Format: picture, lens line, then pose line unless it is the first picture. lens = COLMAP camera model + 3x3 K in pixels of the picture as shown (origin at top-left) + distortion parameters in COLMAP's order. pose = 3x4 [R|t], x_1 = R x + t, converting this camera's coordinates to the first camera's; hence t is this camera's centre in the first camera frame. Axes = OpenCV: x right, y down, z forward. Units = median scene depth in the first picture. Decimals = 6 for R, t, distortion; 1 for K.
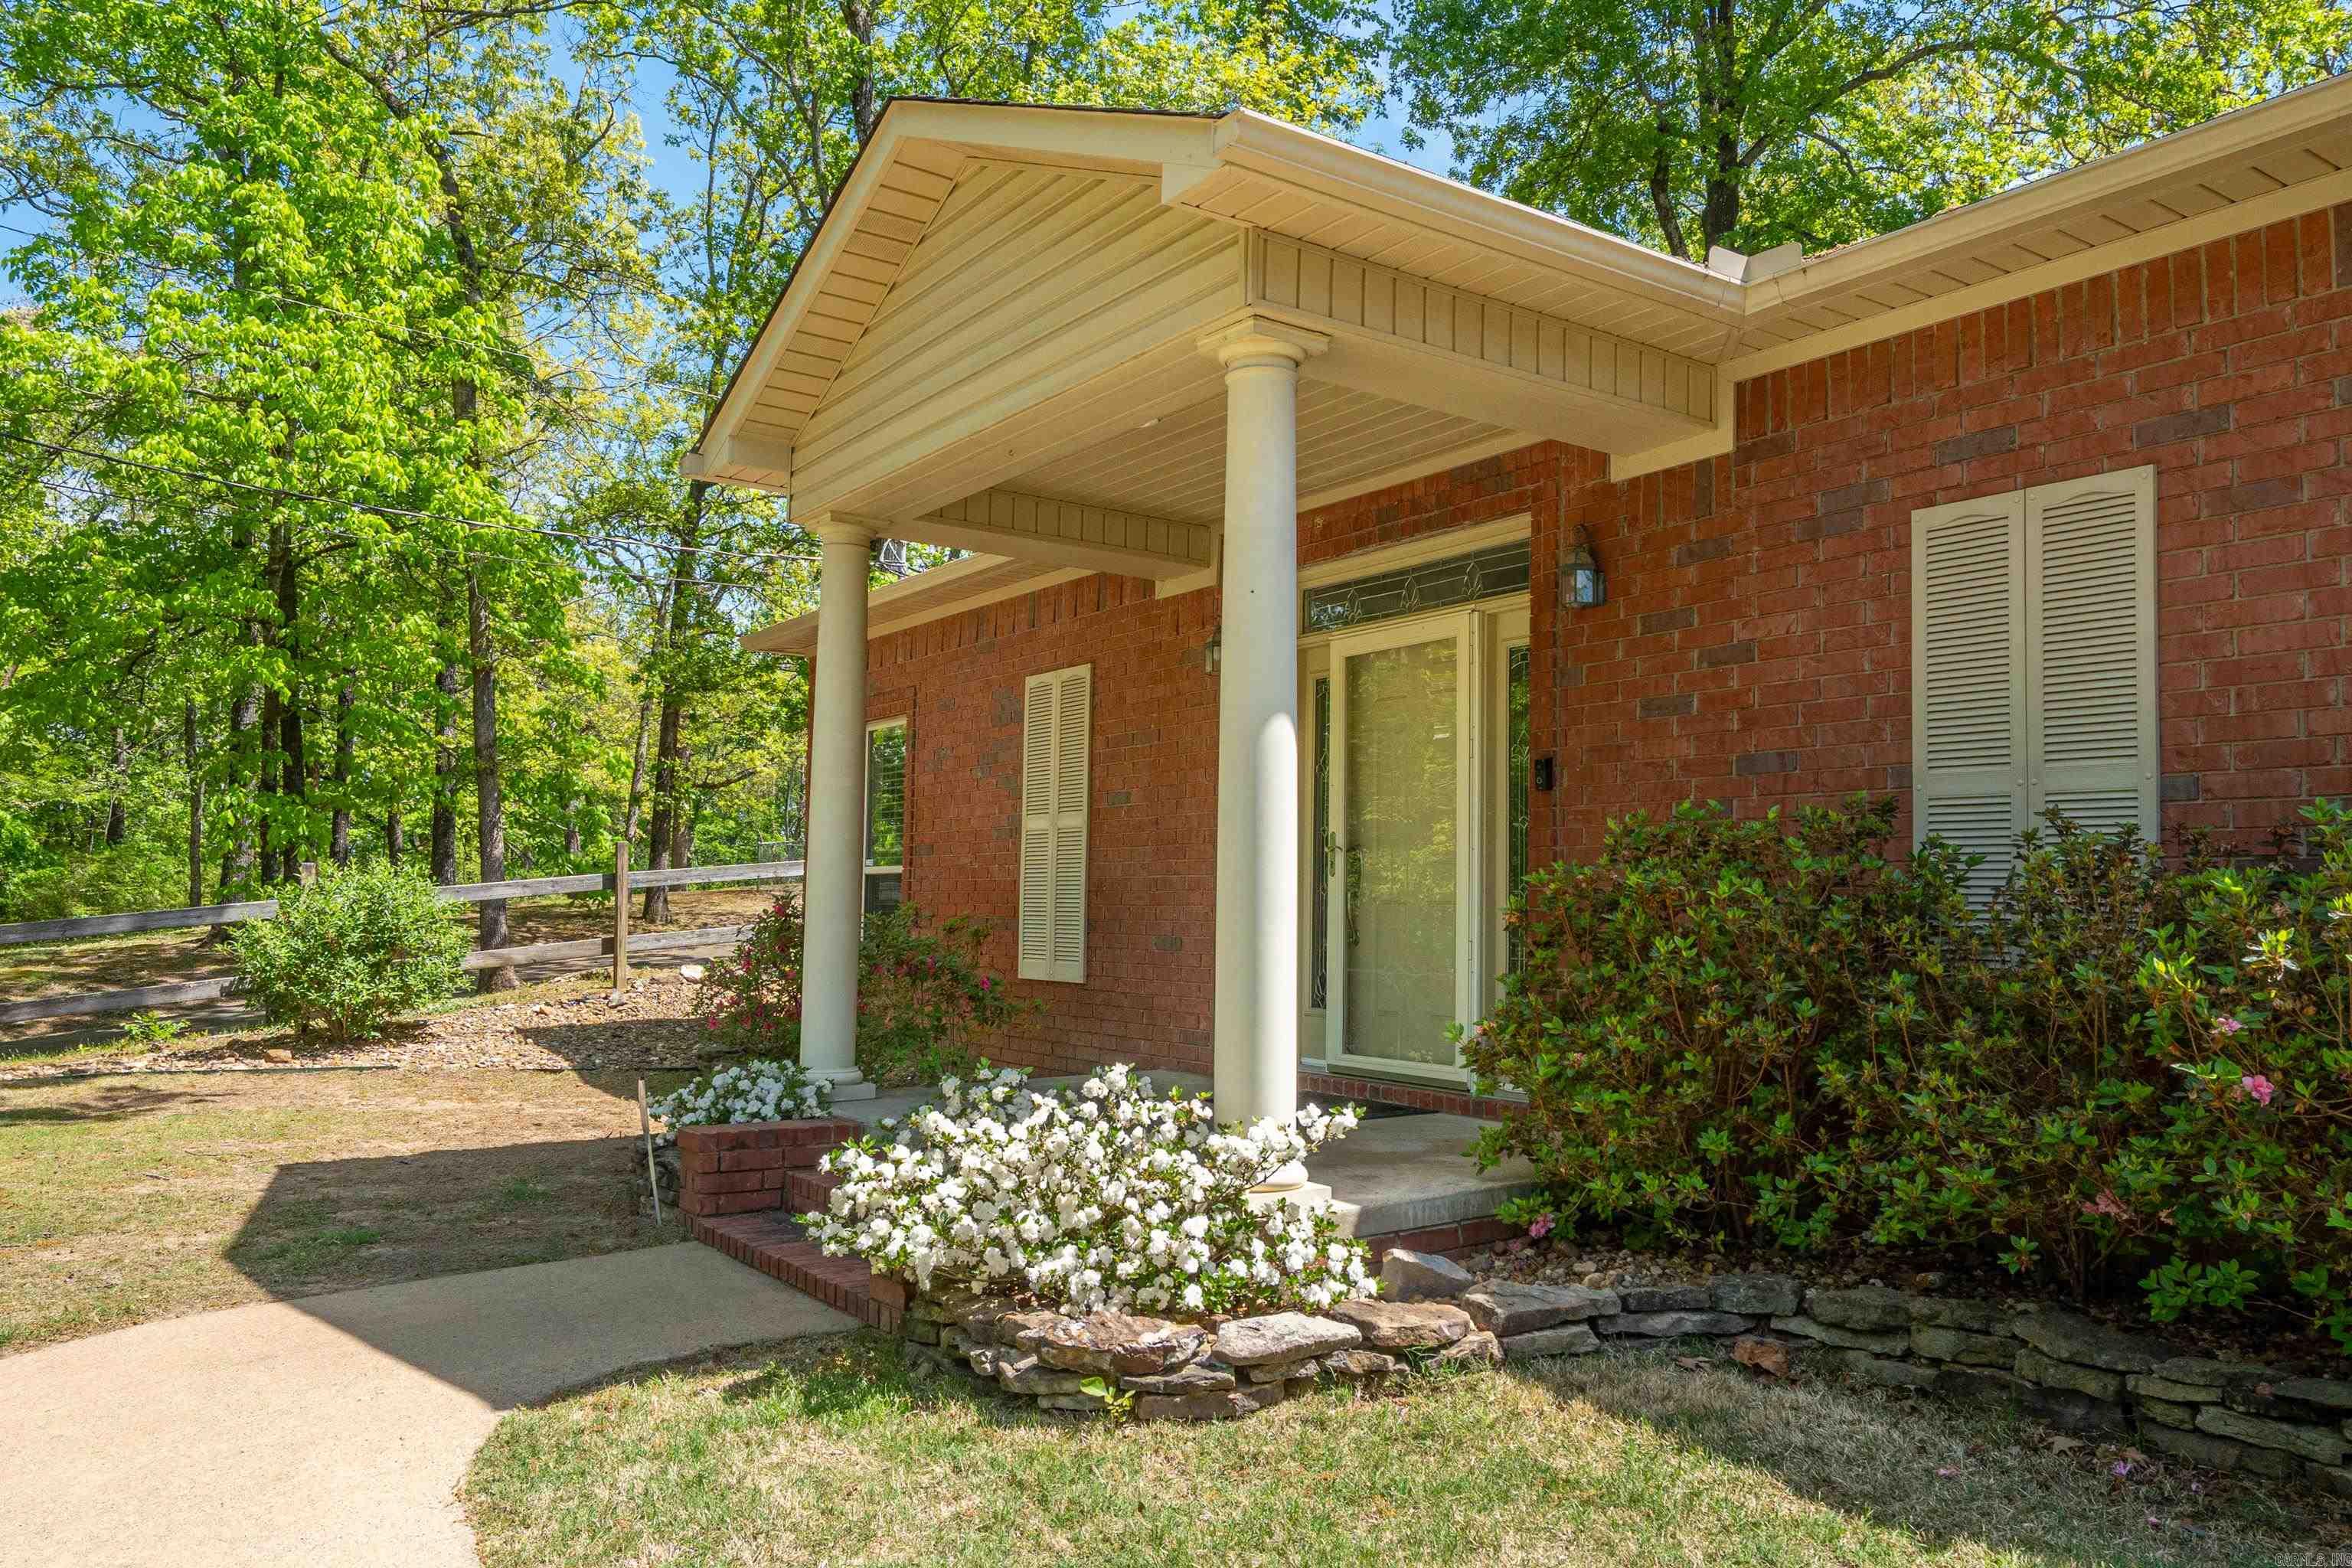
lens RADIAL K [[1695.7, 0, 1145.1], [0, 1695.7, 802.7], [0, 0, 1]] dist [0.011572, 0.000508]
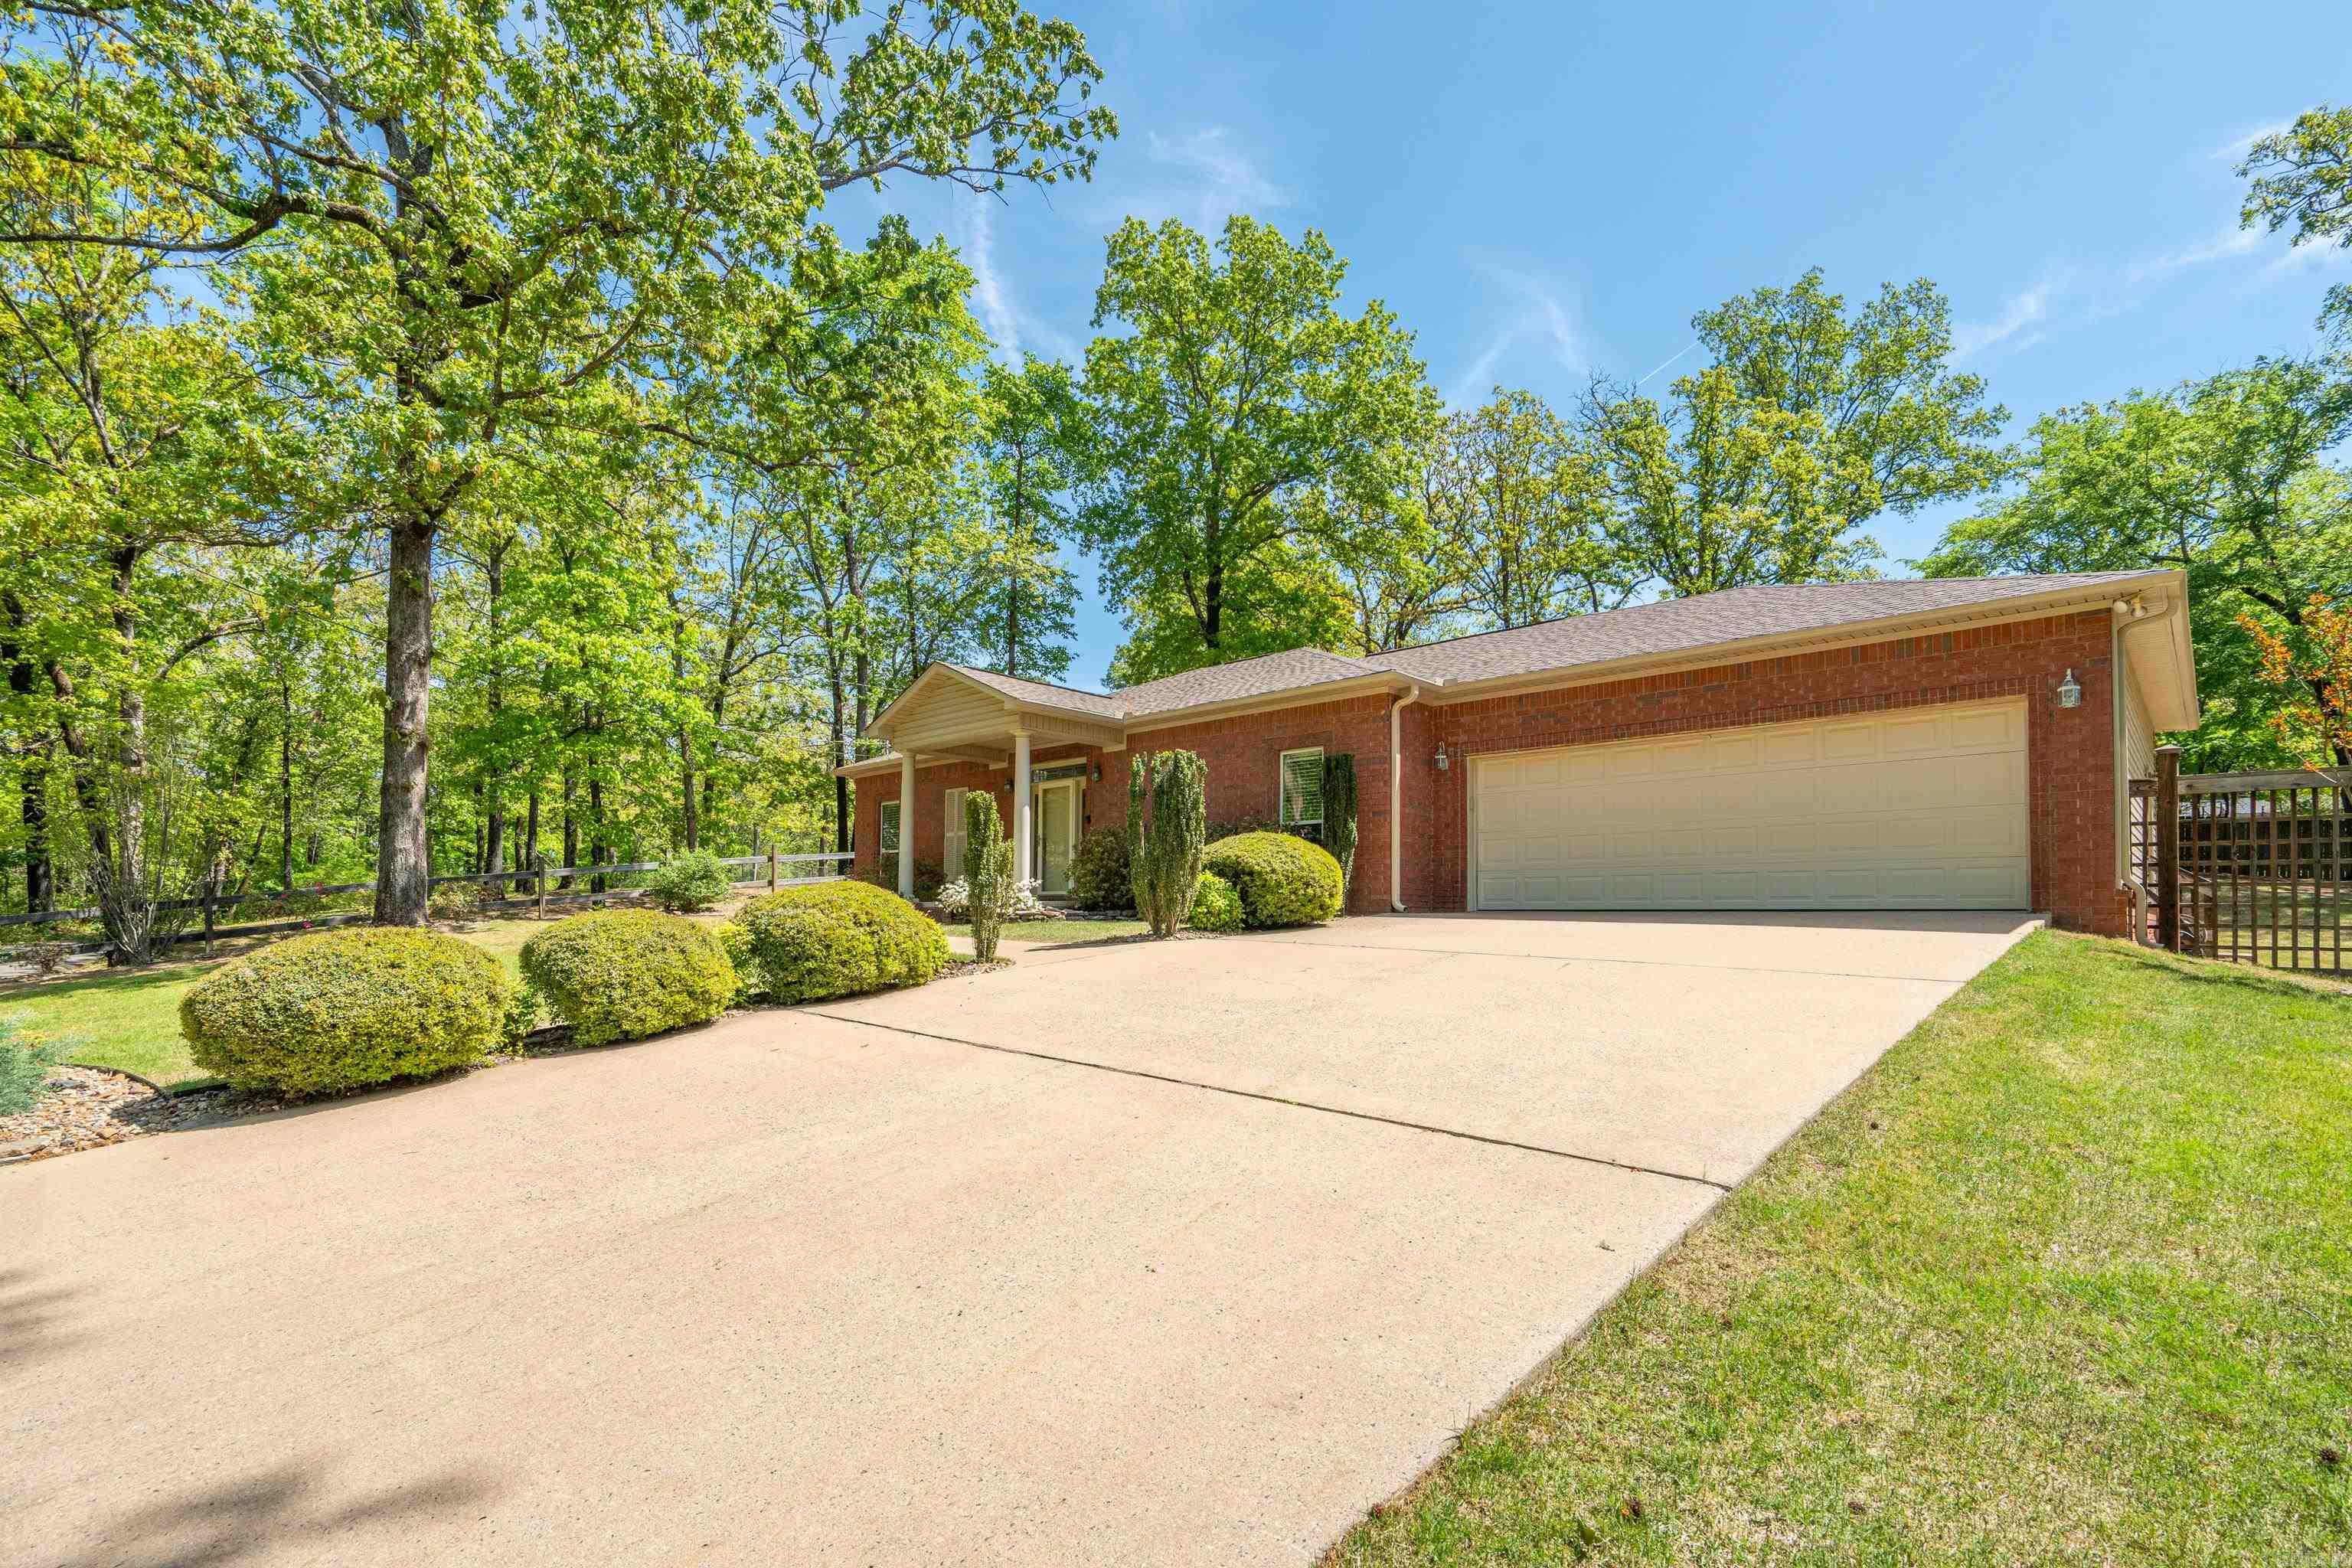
lens RADIAL K [[1081.4, 0, 1141.4], [0, 1081.4, 885.3], [0, 0, 1]] dist [0.002843, 0.003546]
pose [[0.981350, 0.005982, 0.192138, -0.131188], [-0.012012, 0.999471, 0.030230, 0.054204], [-0.191855, -0.031975, 0.980902, -1.442129]]
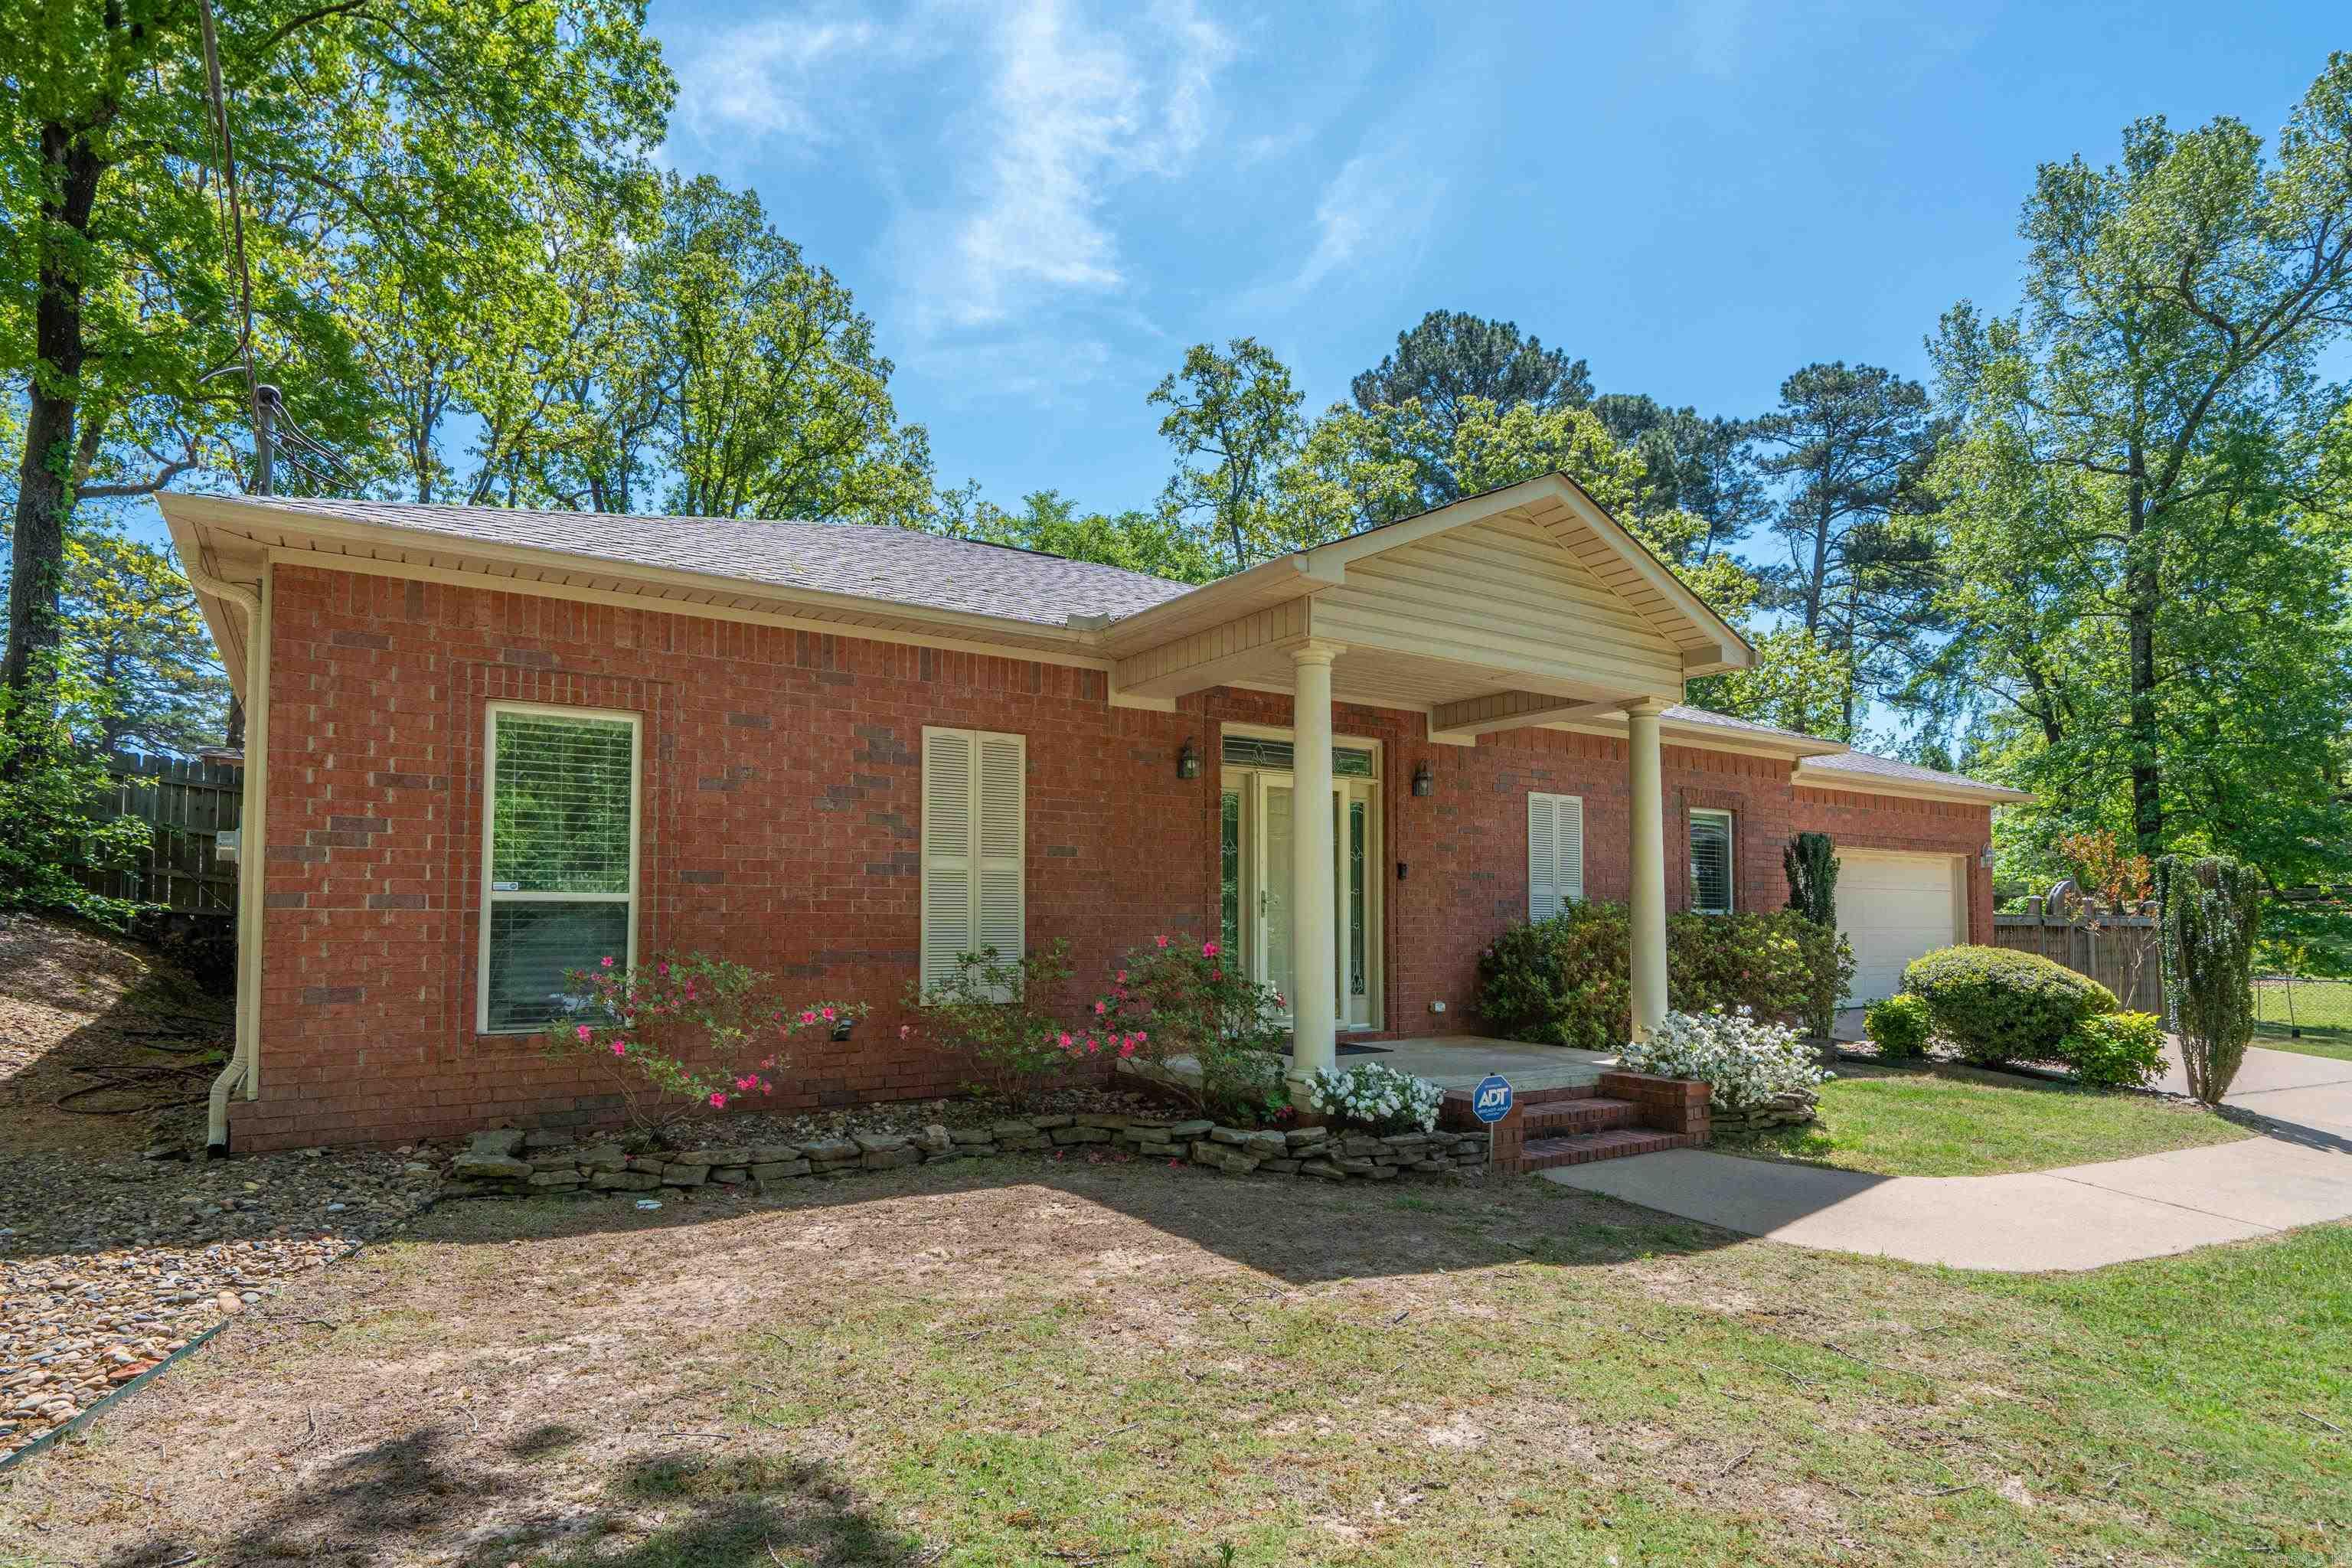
lens RADIAL K [[1278.7, 0, 1174.3], [0, 1278.7, 869.9], [0, 0, 1]] dist [0.012705, -0.000824]
pose [[-0.001232, 0.034497, 0.999404, -1.131863], [-0.061141, 0.997532, -0.034507, 0.044785], [-0.998128, -0.061147, 0.000880, 1.087717]]
